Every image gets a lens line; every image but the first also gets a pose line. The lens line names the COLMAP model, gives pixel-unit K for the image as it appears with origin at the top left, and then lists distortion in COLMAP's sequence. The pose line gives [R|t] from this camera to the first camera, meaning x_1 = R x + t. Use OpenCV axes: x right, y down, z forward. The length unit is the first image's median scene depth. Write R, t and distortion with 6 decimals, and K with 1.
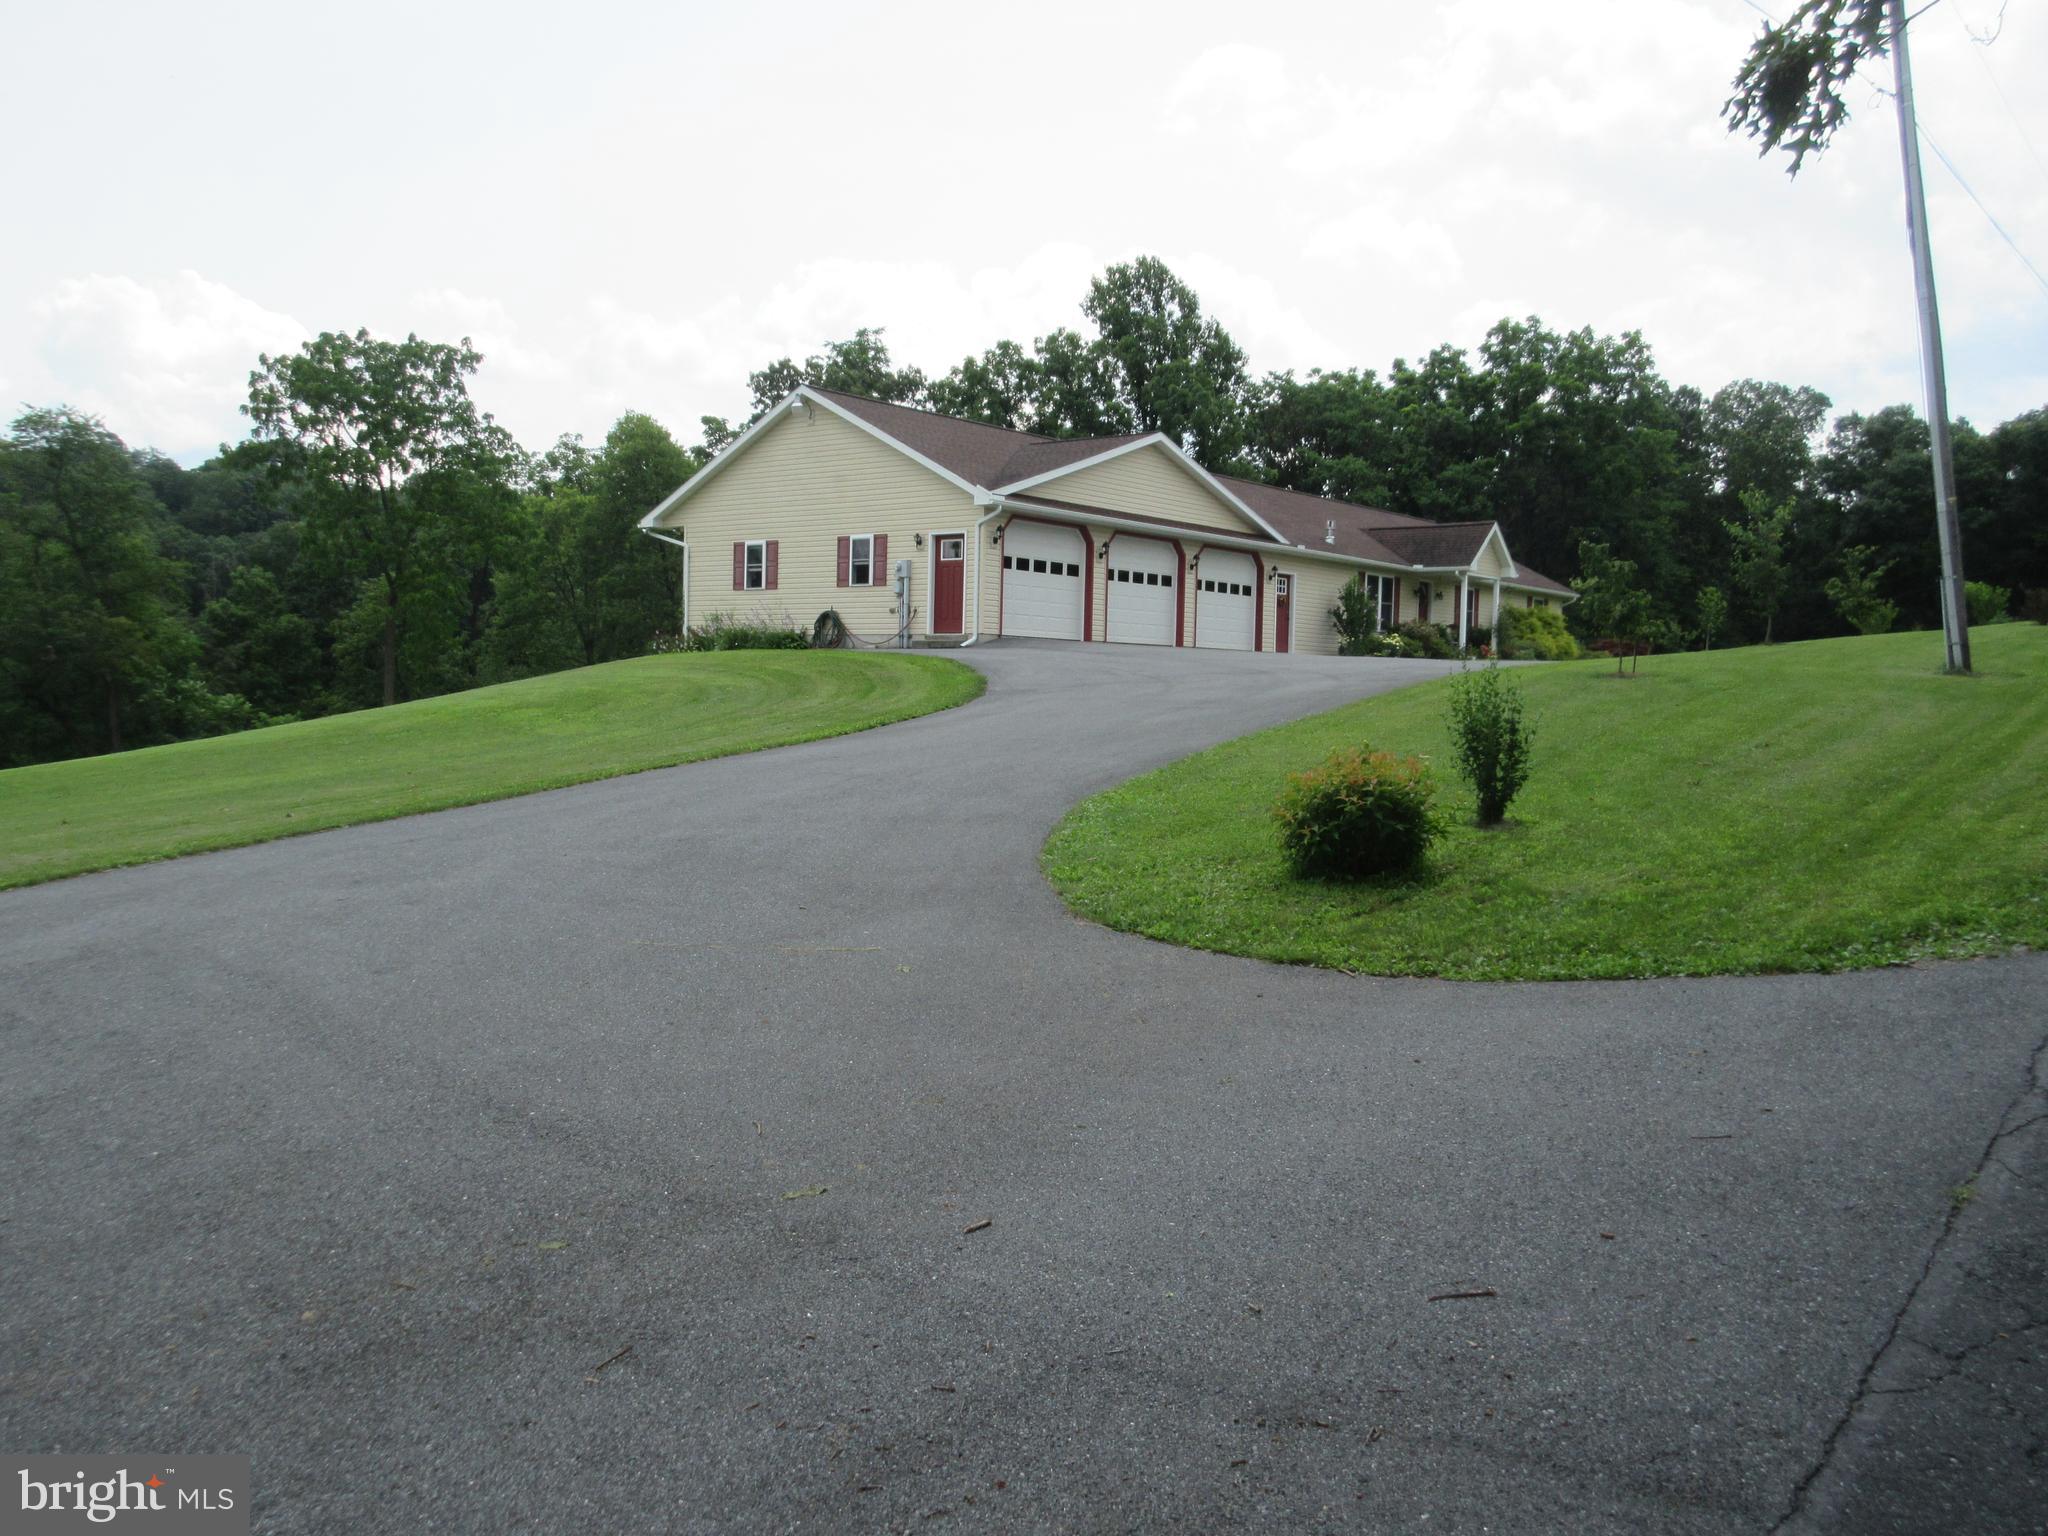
lens RADIAL K [[1671.6, 0, 1021.9], [0, 1671.6, 771.3], [0, 0, 1]] dist [0.018345, 0.004437]
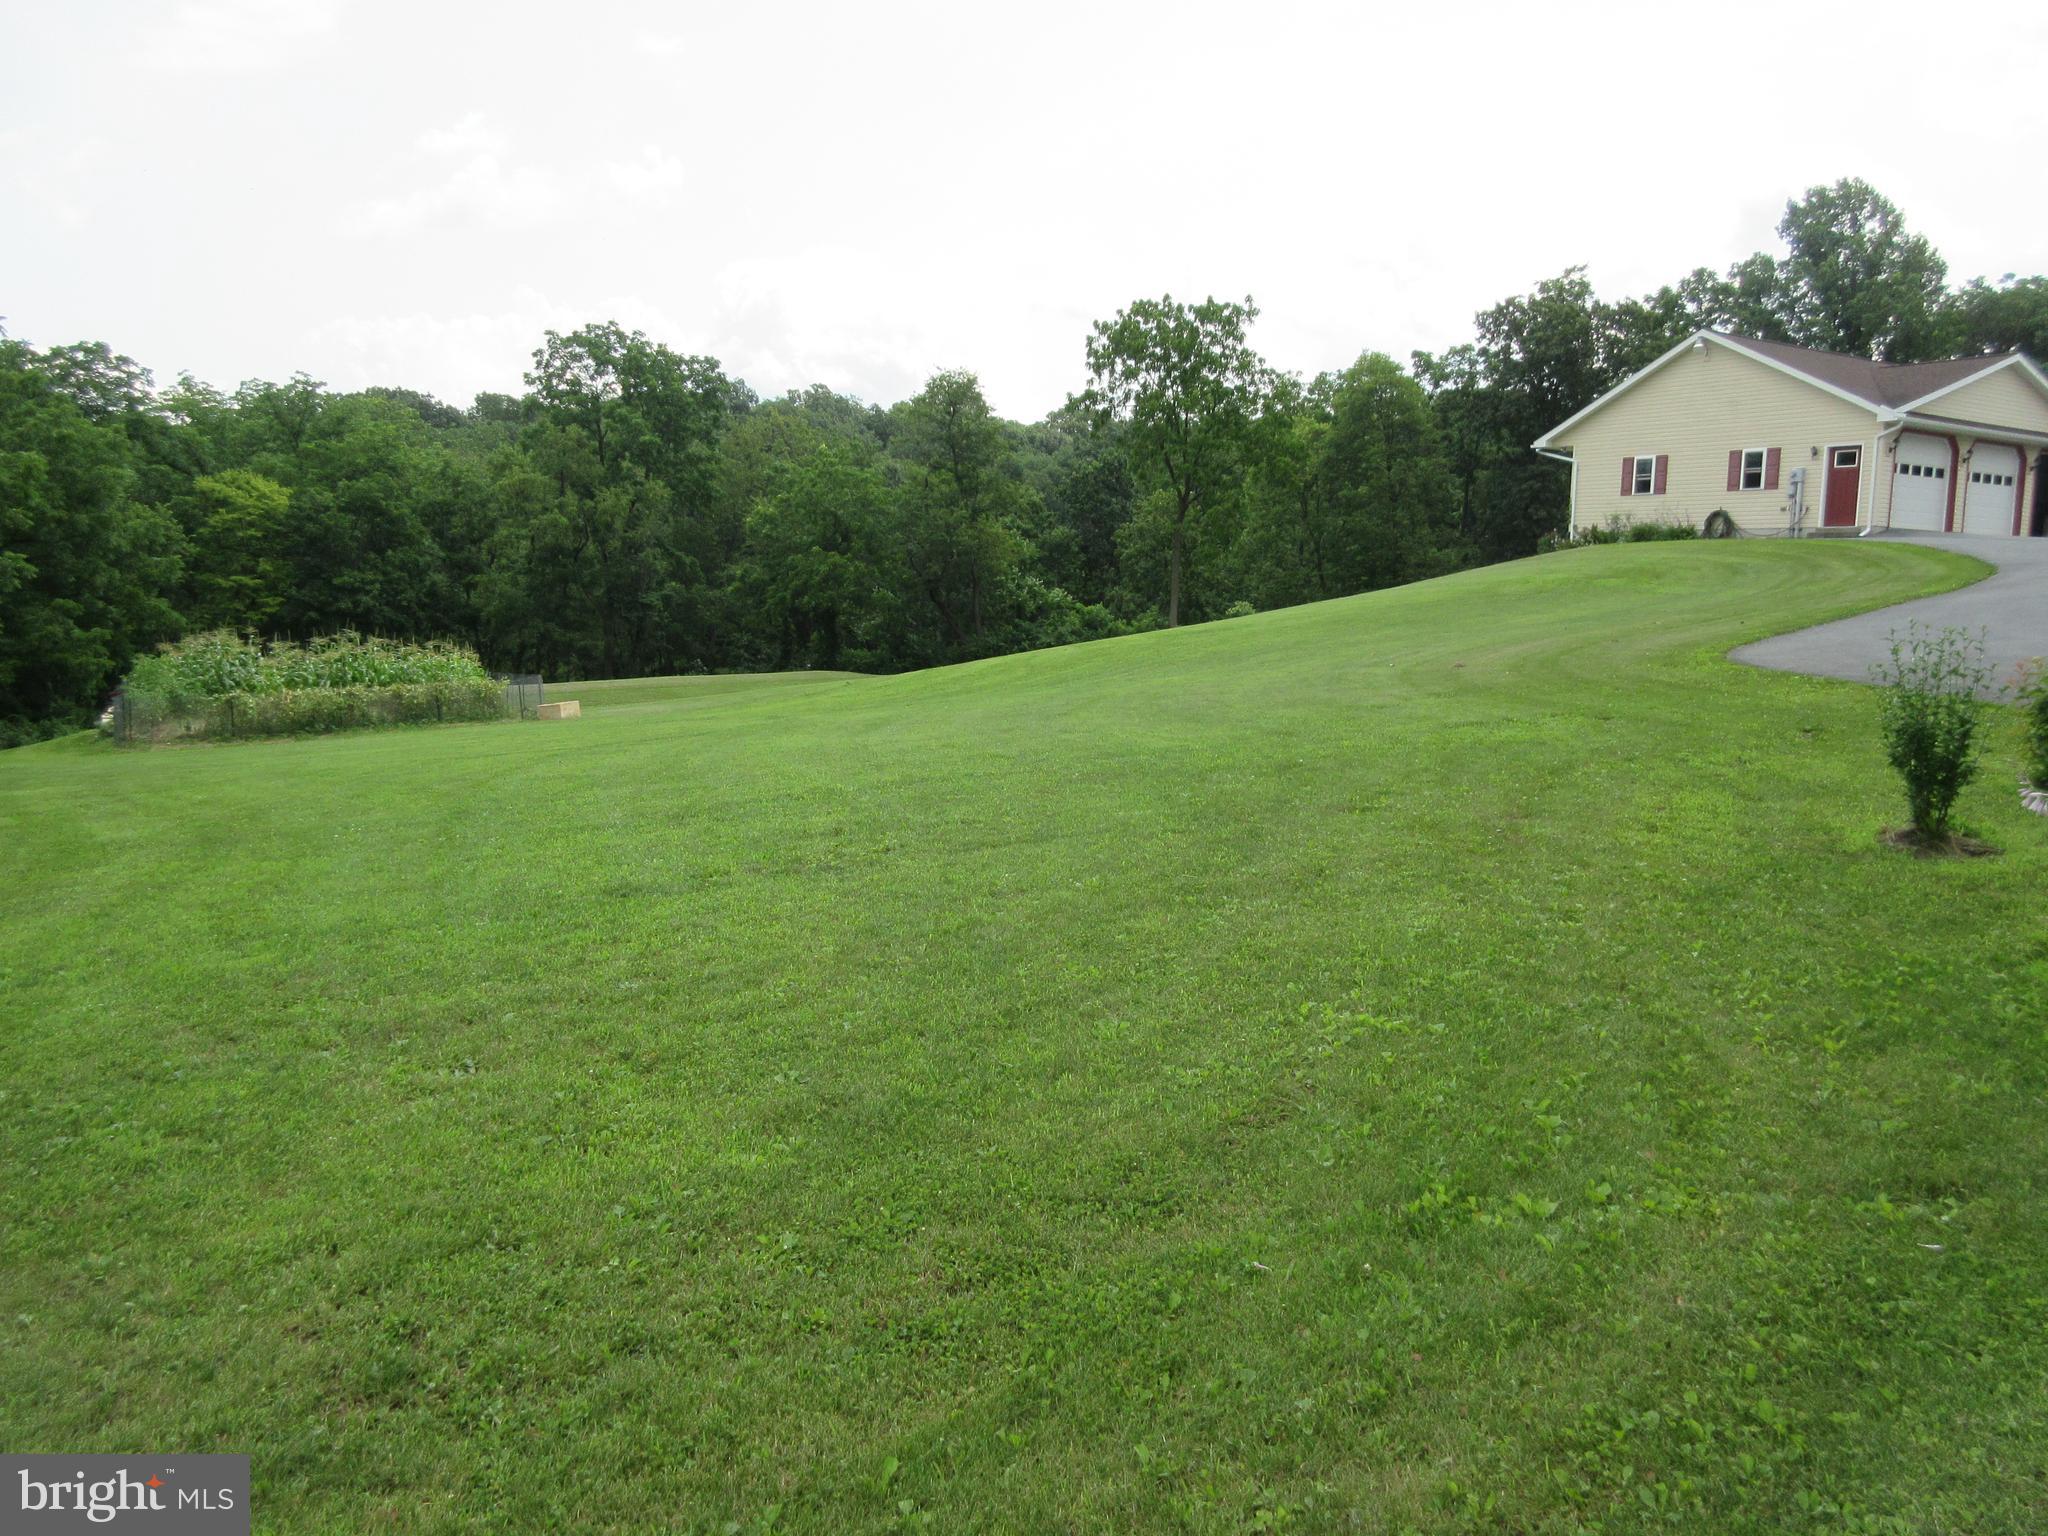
lens RADIAL K [[1531.4, 0, 1025.5], [0, 1531.4, 763.5], [0, 0, 1]] dist [-0.000438, 0.006537]
pose [[0.942913, 0.042849, -0.330270, -0.103009], [-0.023611, 0.997794, 0.062042, 0.016636], [0.332200, -0.050702, 0.941845, -0.127935]]
